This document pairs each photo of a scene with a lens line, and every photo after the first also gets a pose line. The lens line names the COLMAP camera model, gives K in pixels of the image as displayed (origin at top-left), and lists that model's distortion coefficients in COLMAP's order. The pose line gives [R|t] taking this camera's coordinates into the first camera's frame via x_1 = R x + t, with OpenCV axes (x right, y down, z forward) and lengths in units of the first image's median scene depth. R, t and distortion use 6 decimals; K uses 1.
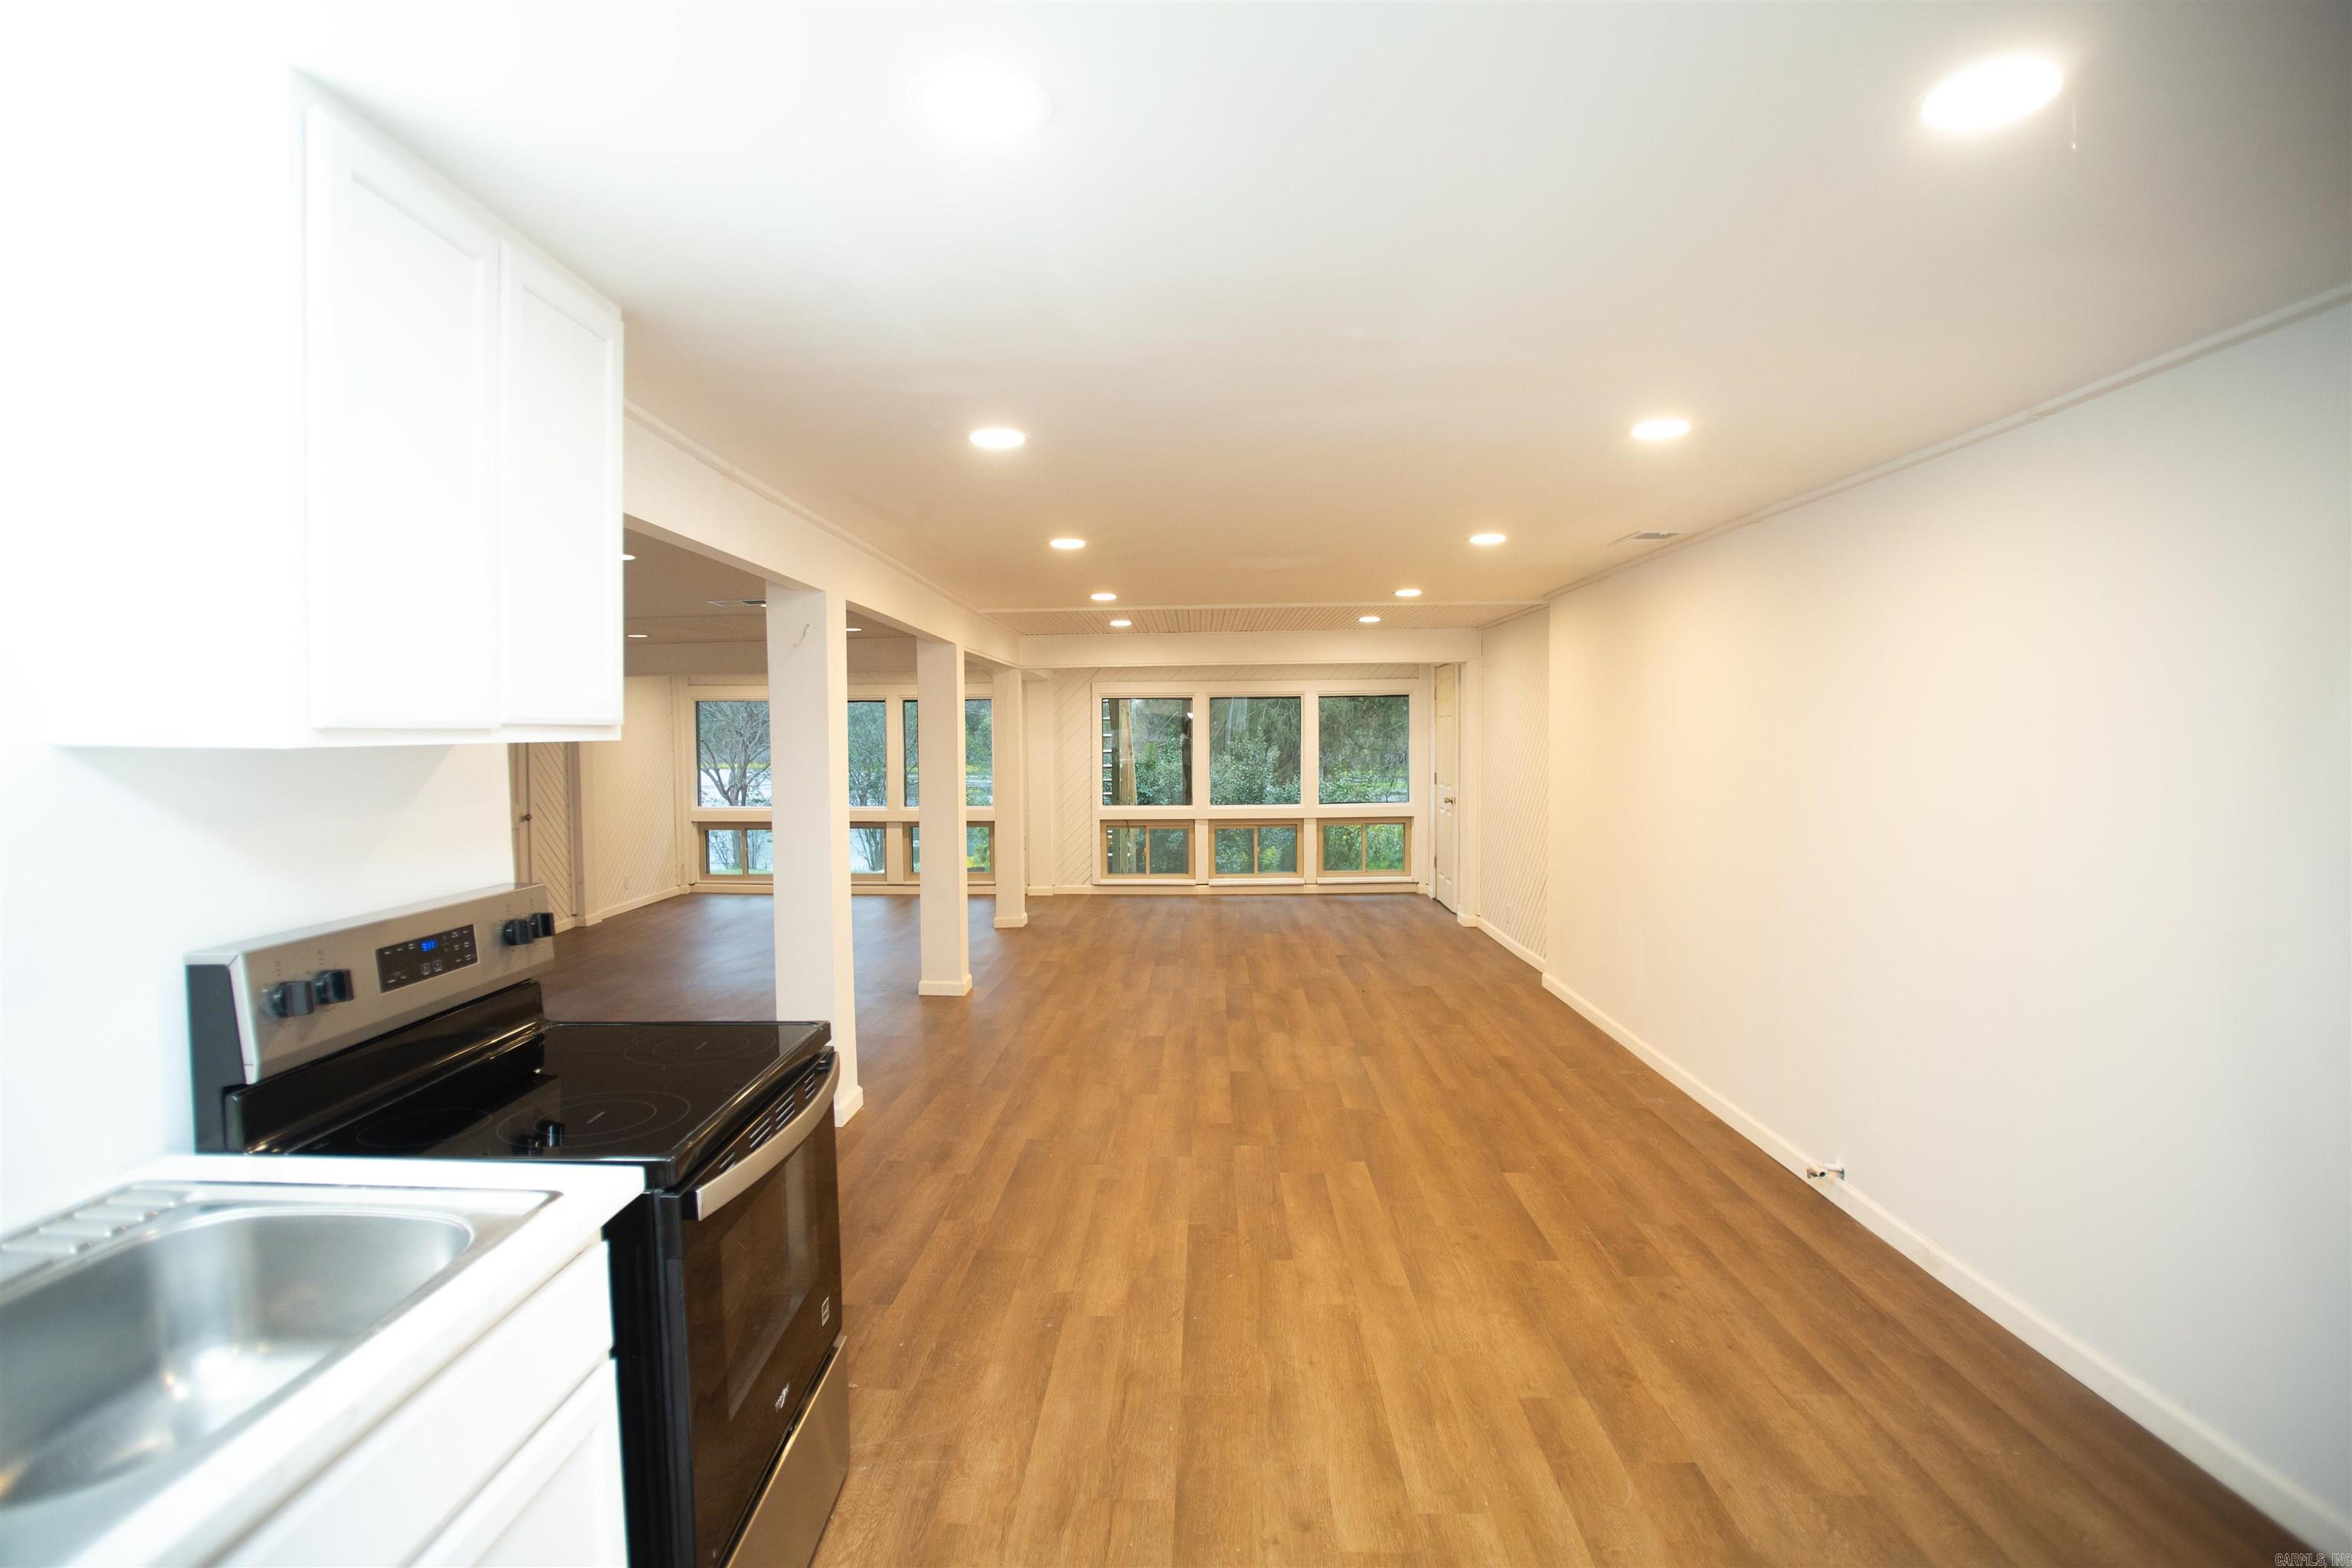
lens RADIAL K [[1145.2, 0, 1161.2], [0, 1145.2, 790.6], [0, 0, 1]] dist [-0.086860, 0.039036]
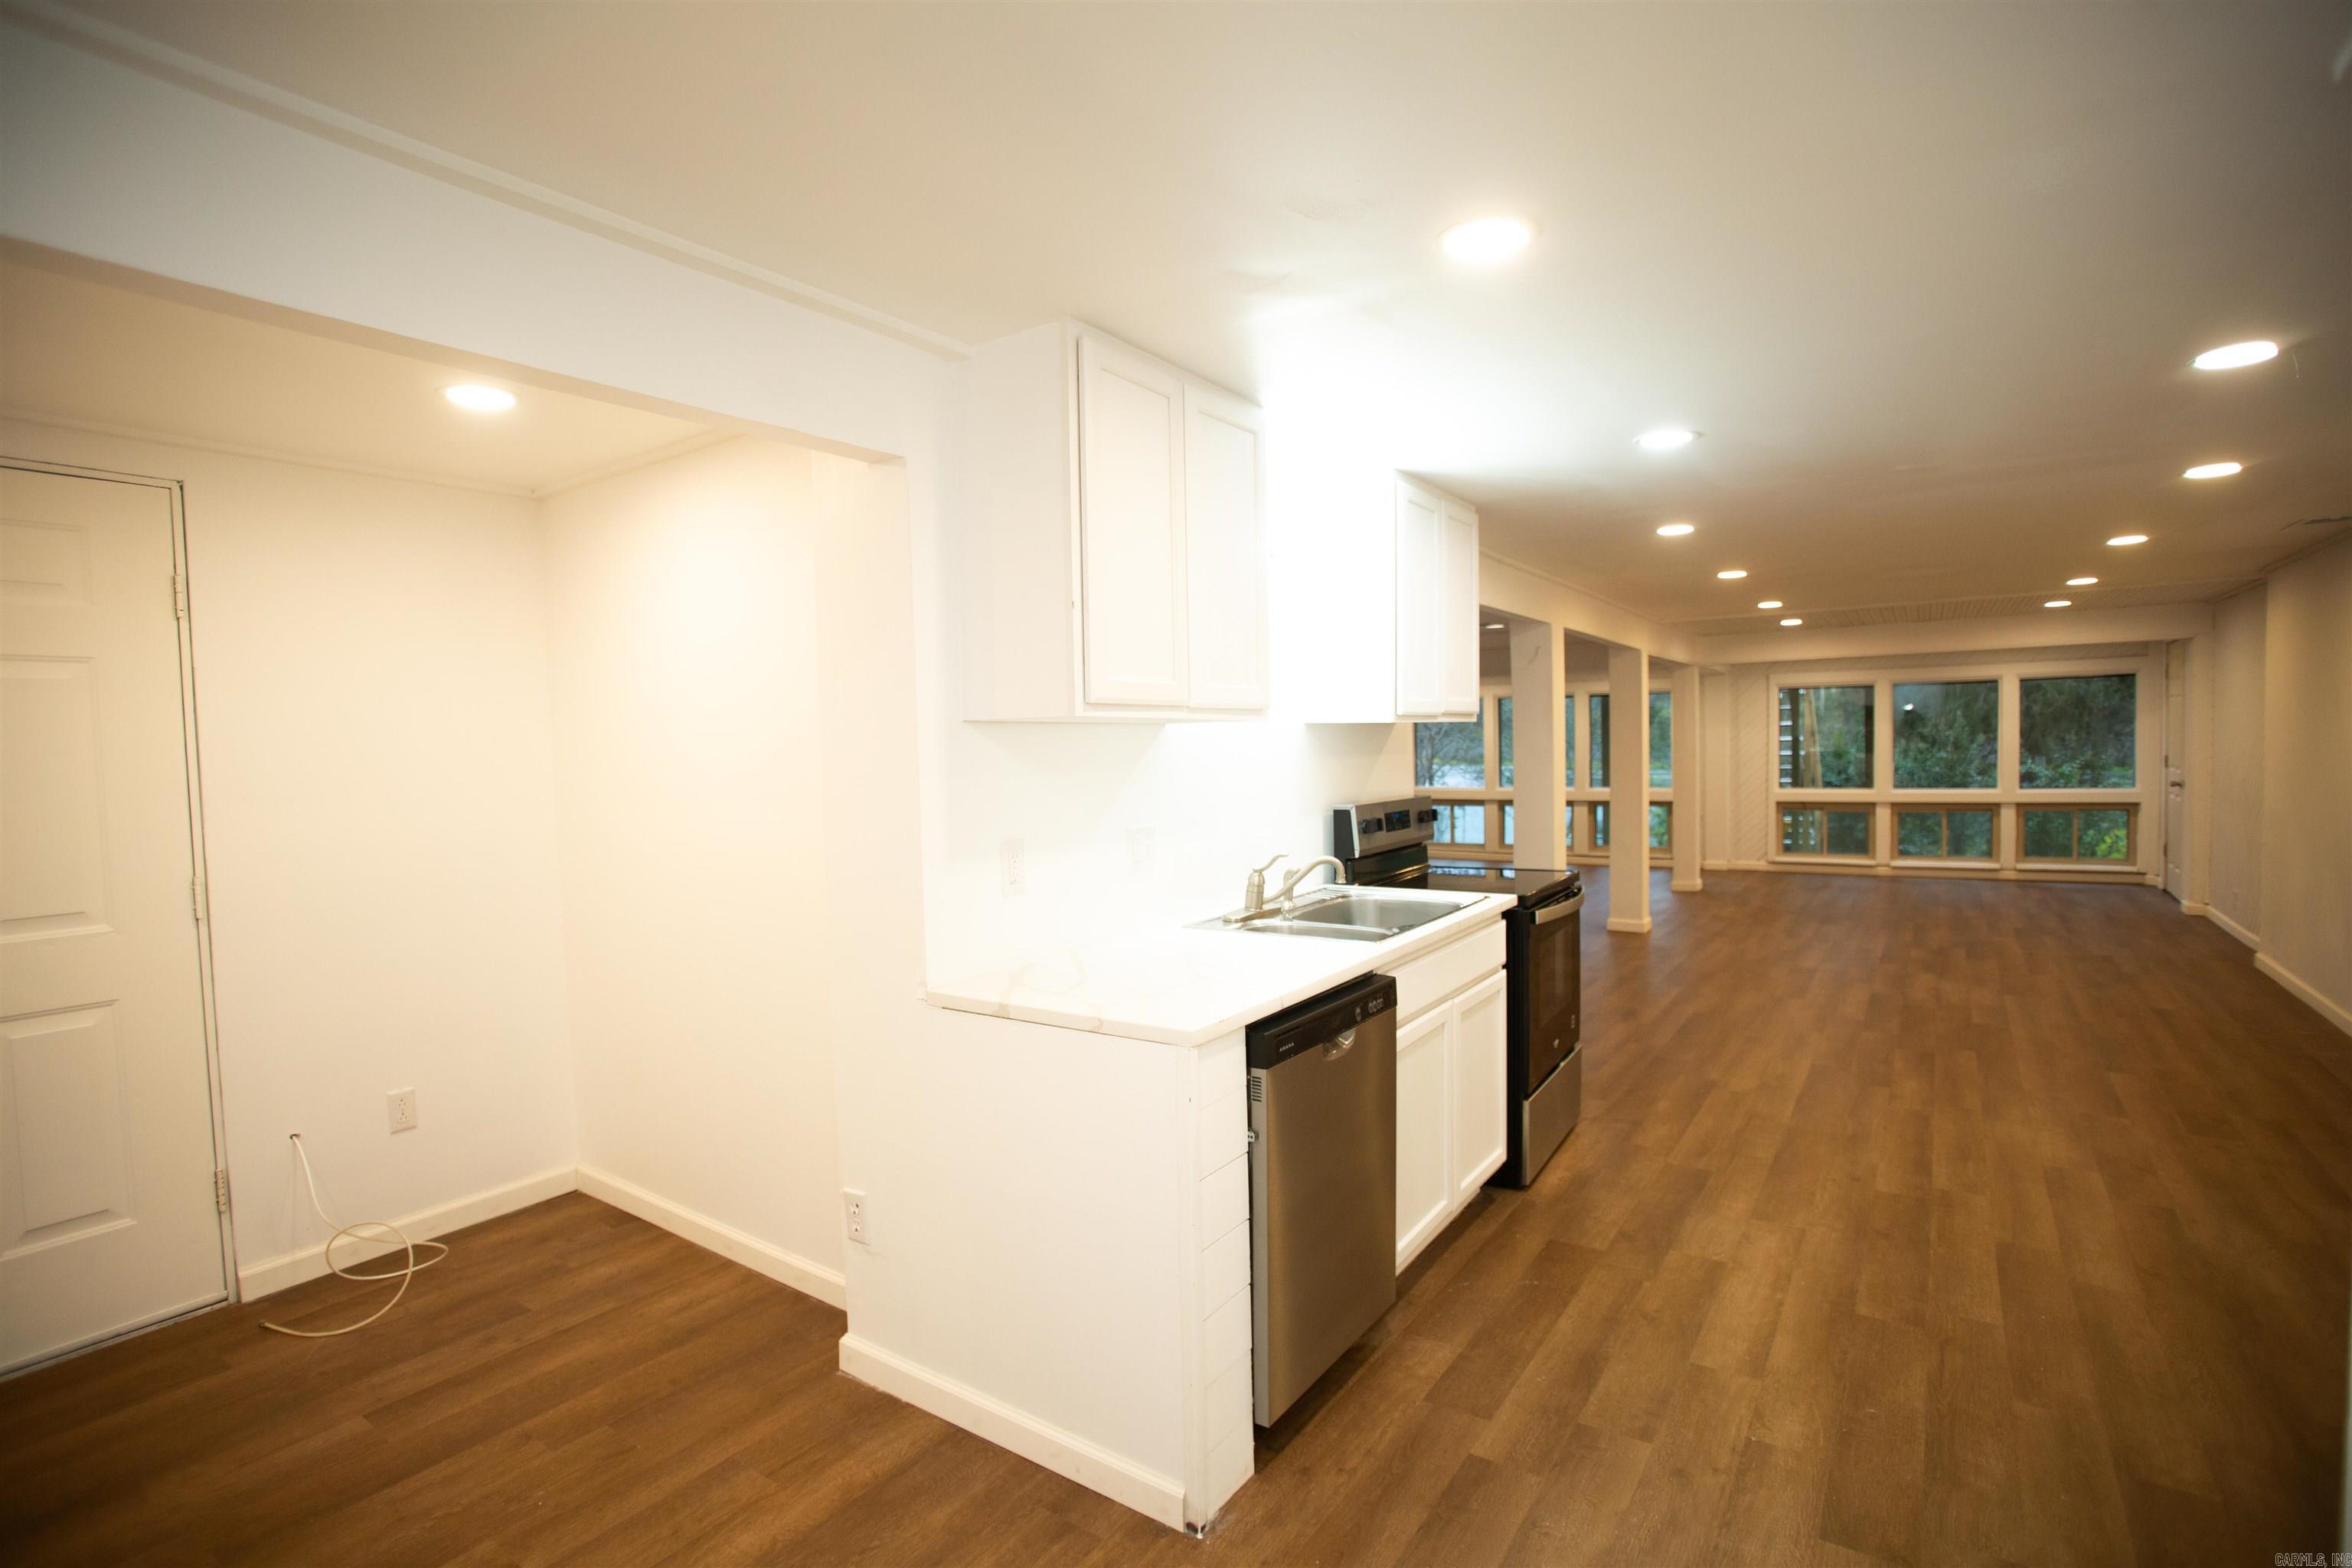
lens RADIAL K [[1145.2, 0, 1161.2], [0, 1145.2, 790.6], [0, 0, 1]] dist [-0.086860, 0.039036]
pose [[0.841320, 0.009847, -0.540448, 0.037061], [-0.008064, 0.999951, 0.005665, 0.017826], [0.540477, -0.000408, 0.841358, -0.254999]]
